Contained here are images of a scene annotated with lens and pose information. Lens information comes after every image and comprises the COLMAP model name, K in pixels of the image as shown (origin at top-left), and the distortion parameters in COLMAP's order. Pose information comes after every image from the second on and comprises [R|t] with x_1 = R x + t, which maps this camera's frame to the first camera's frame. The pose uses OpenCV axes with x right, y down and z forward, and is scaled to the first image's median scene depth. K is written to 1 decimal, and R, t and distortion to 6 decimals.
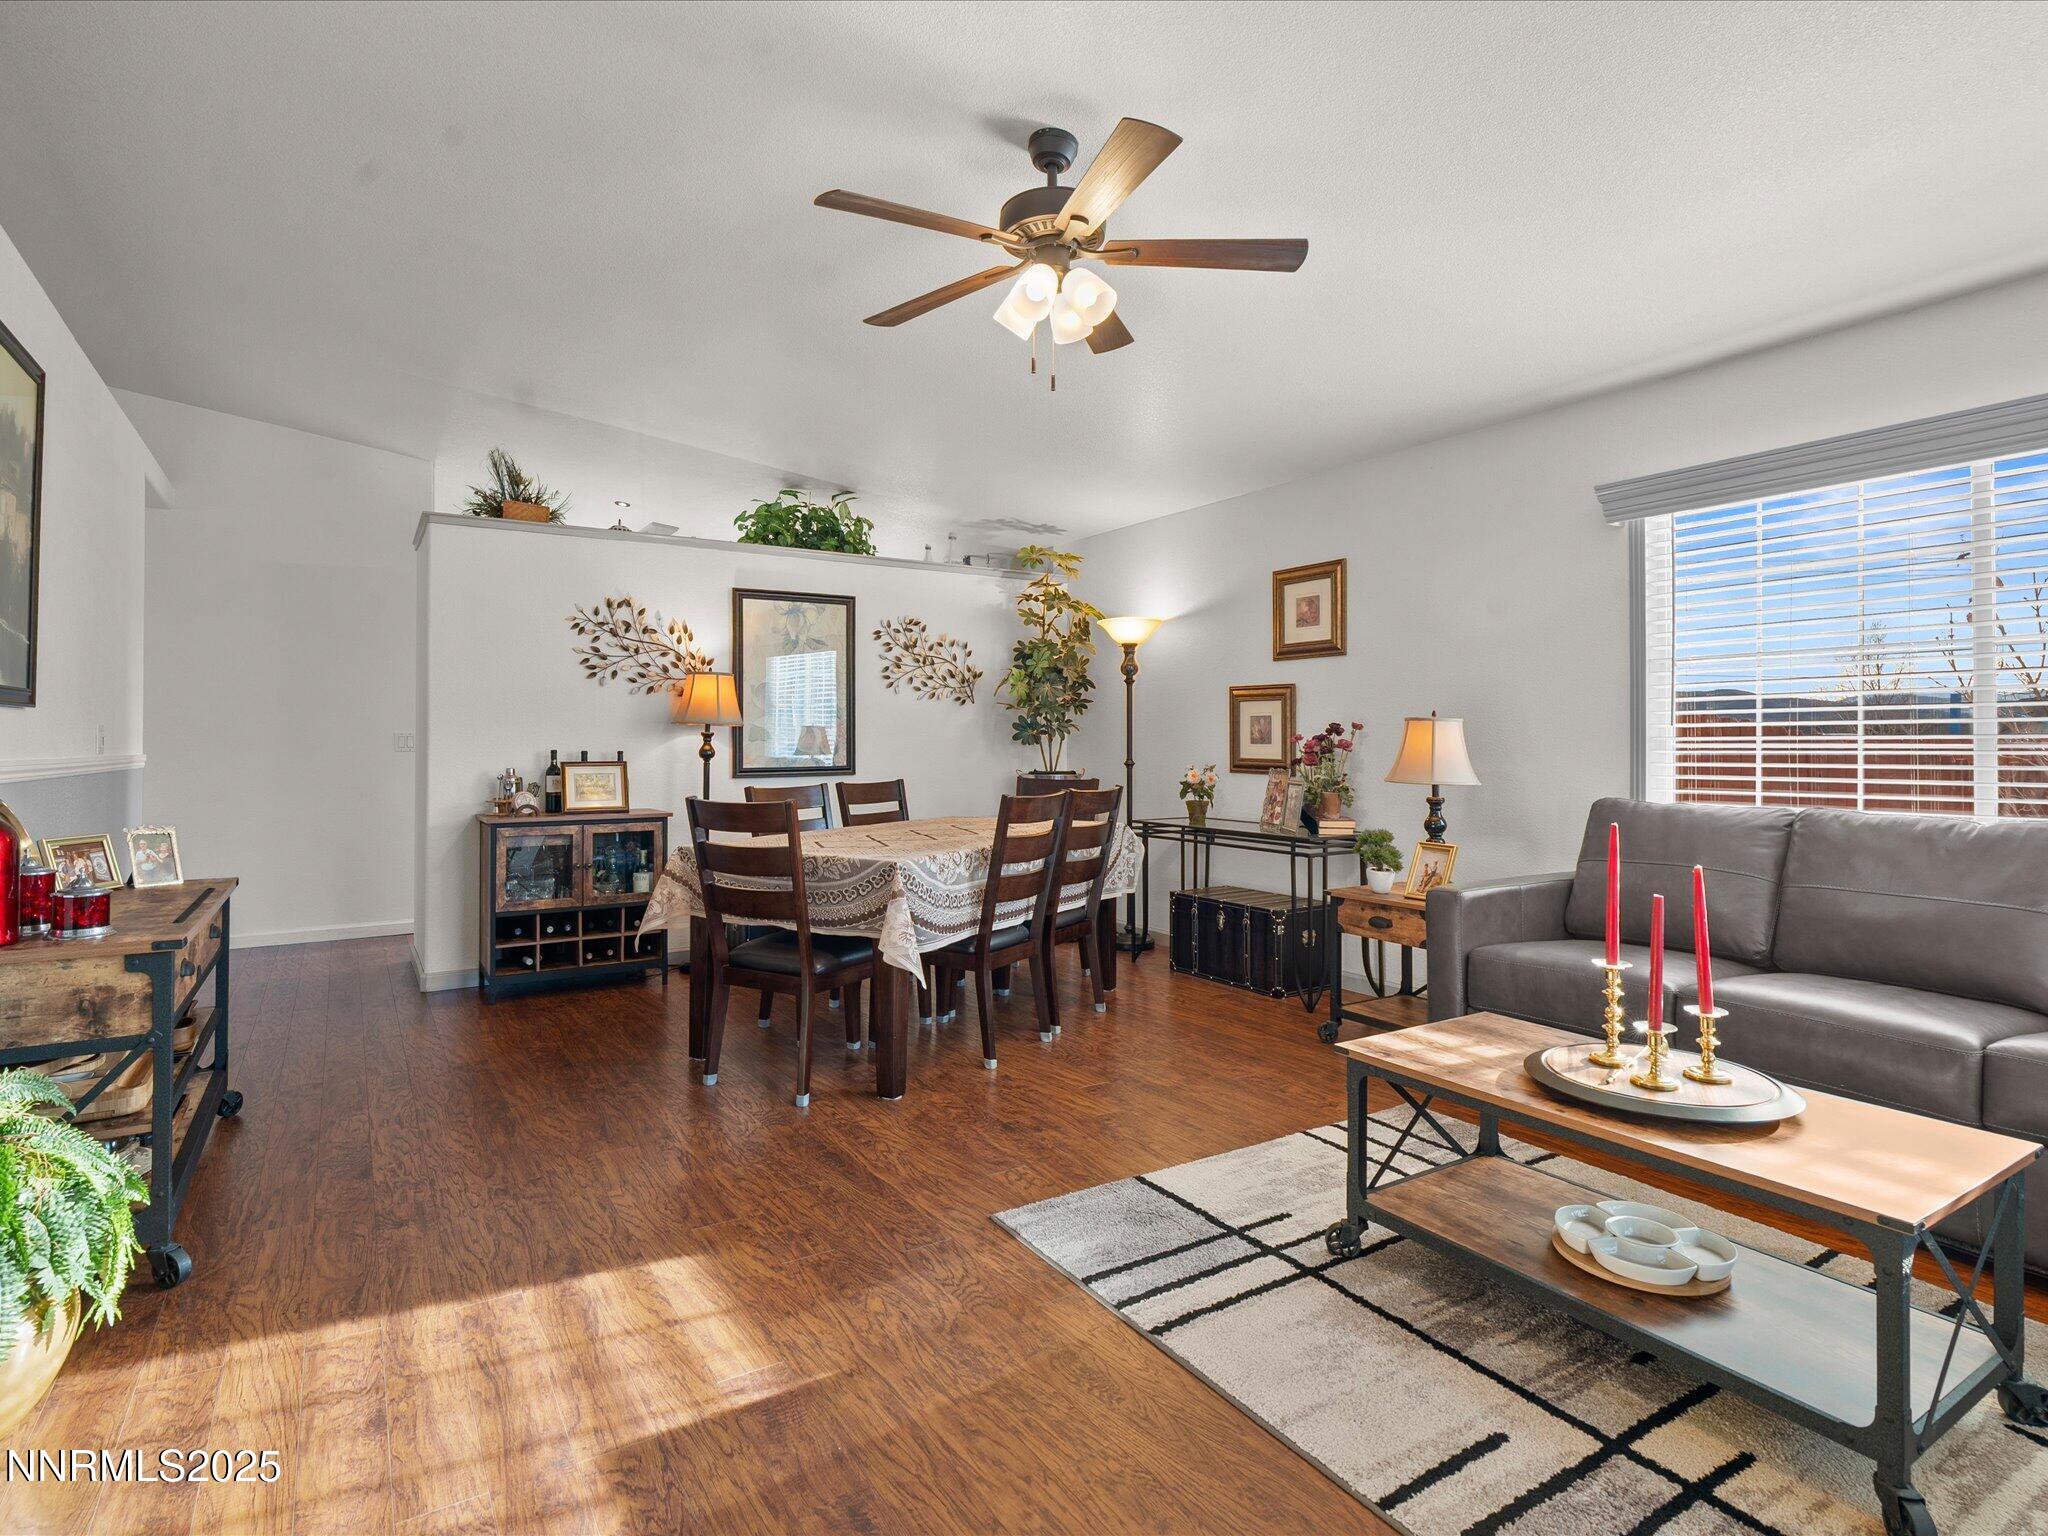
lens RADIAL K [[1039.4, 0, 1003.0], [0, 1039.4, 730.8], [0, 0, 1]] dist [-0.001584, -0.000209]
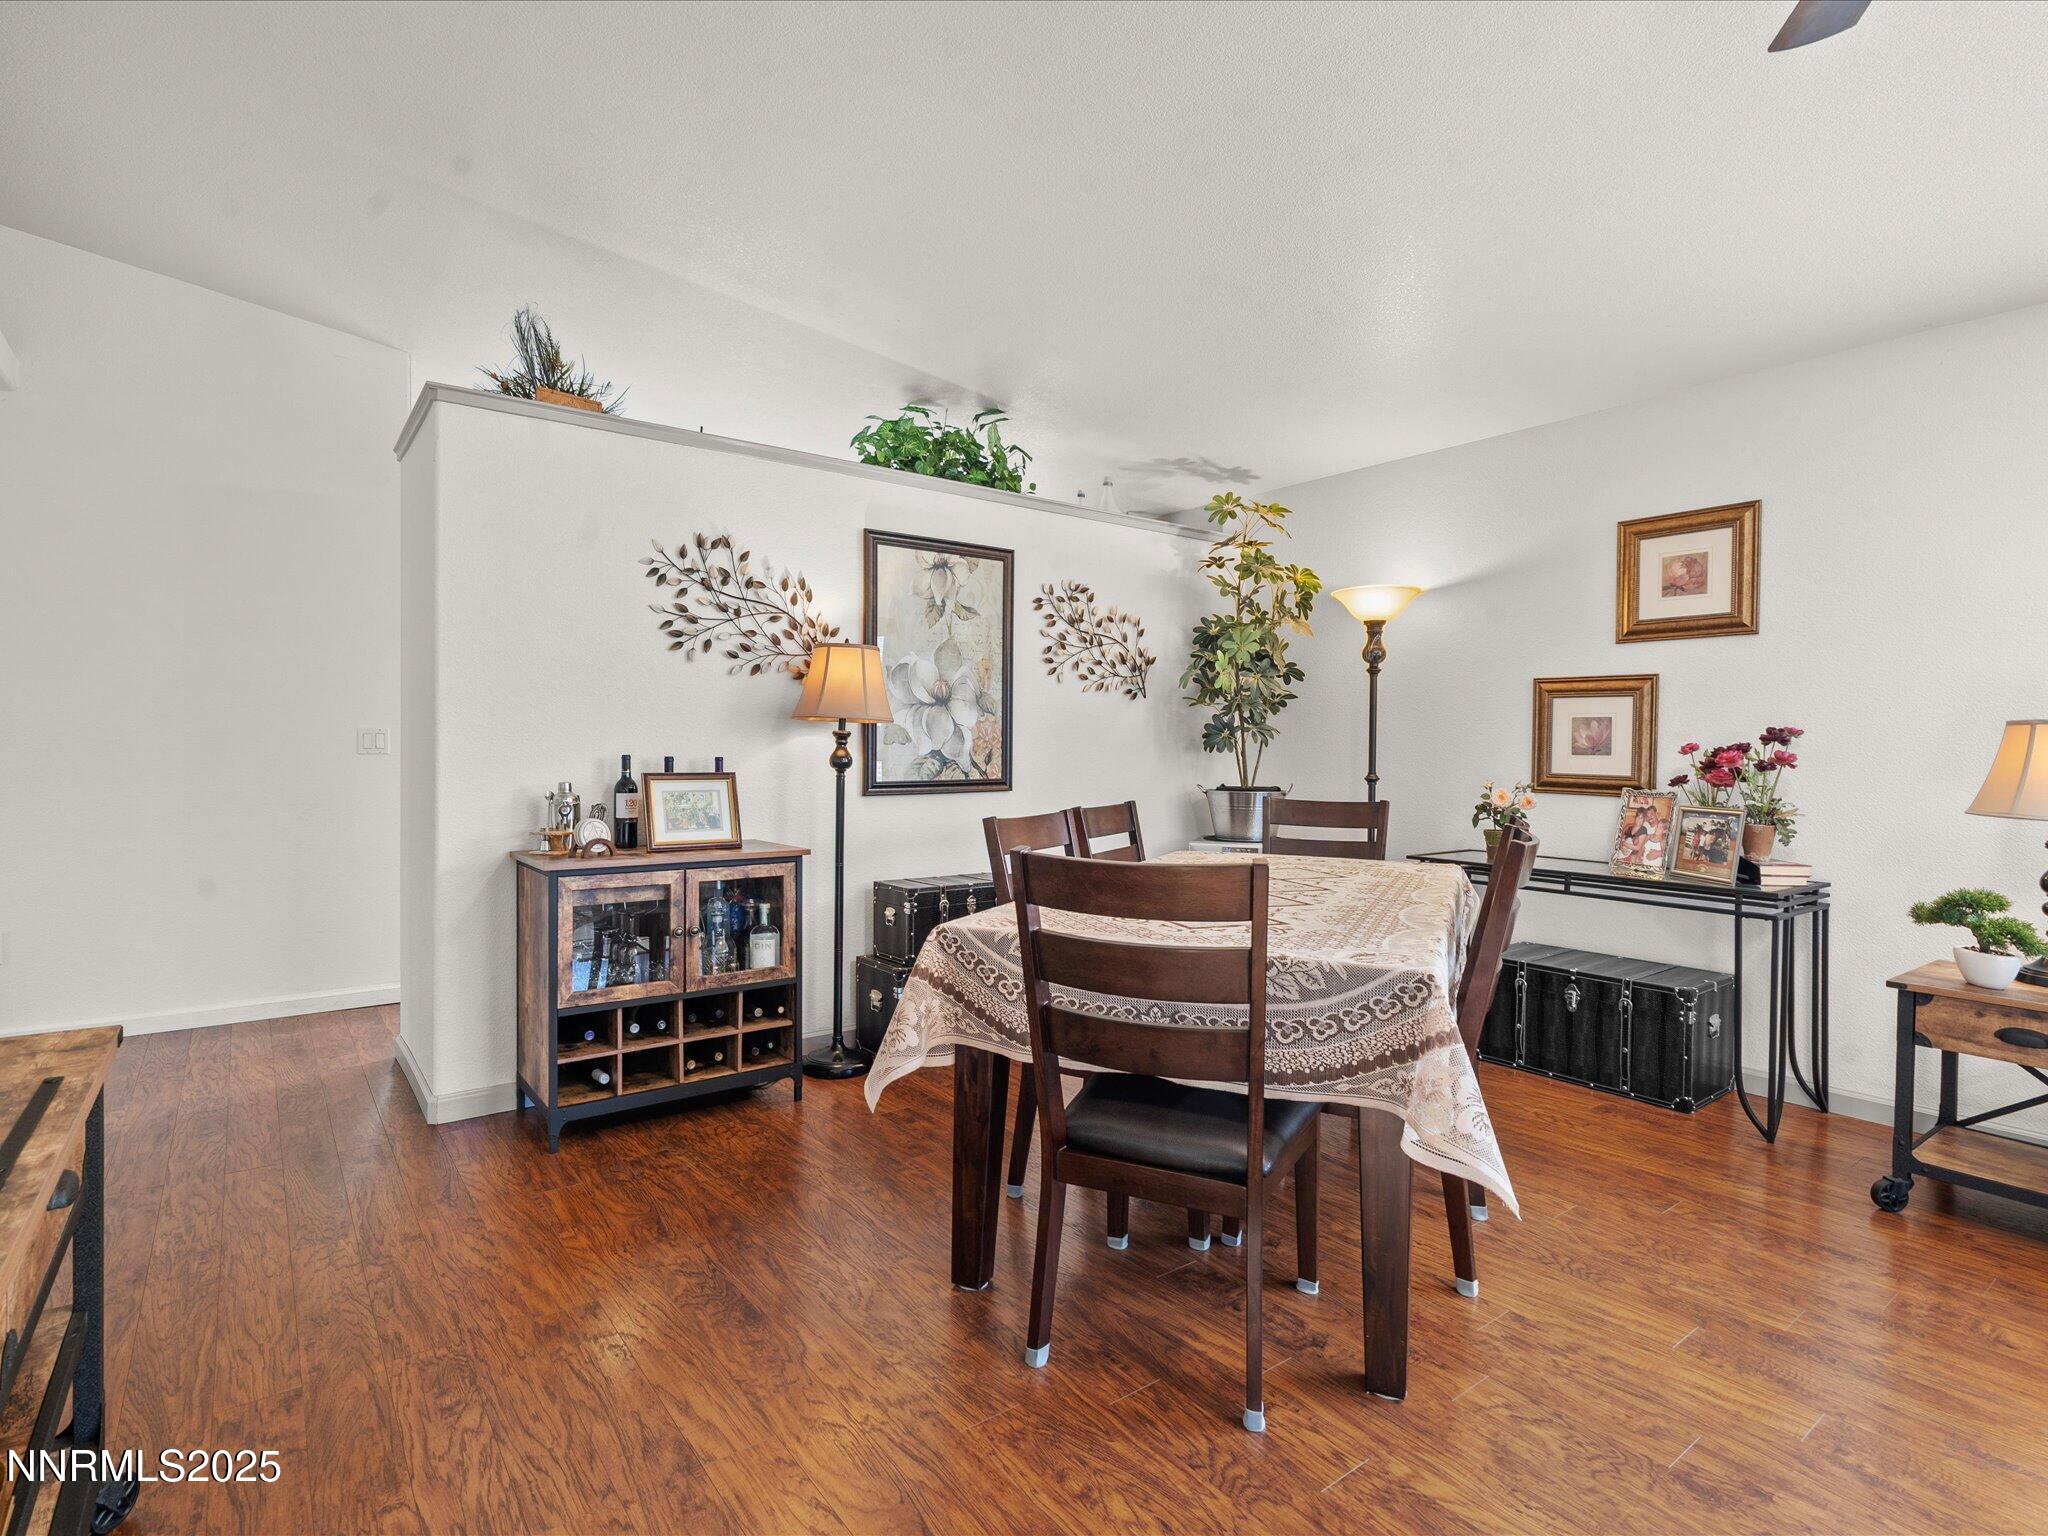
lens RADIAL K [[1024.9, 0, 1024.0], [0, 1024.9, 768.0], [0, 0, 1]] dist [-0.003488, 0.000444]
pose [[0.996526, 0.007946, 0.082906, -0.221664], [-0.010552, 0.999462, 0.031043, 0.003435], [-0.082615, -0.031810, 0.996074, 0.306192]]
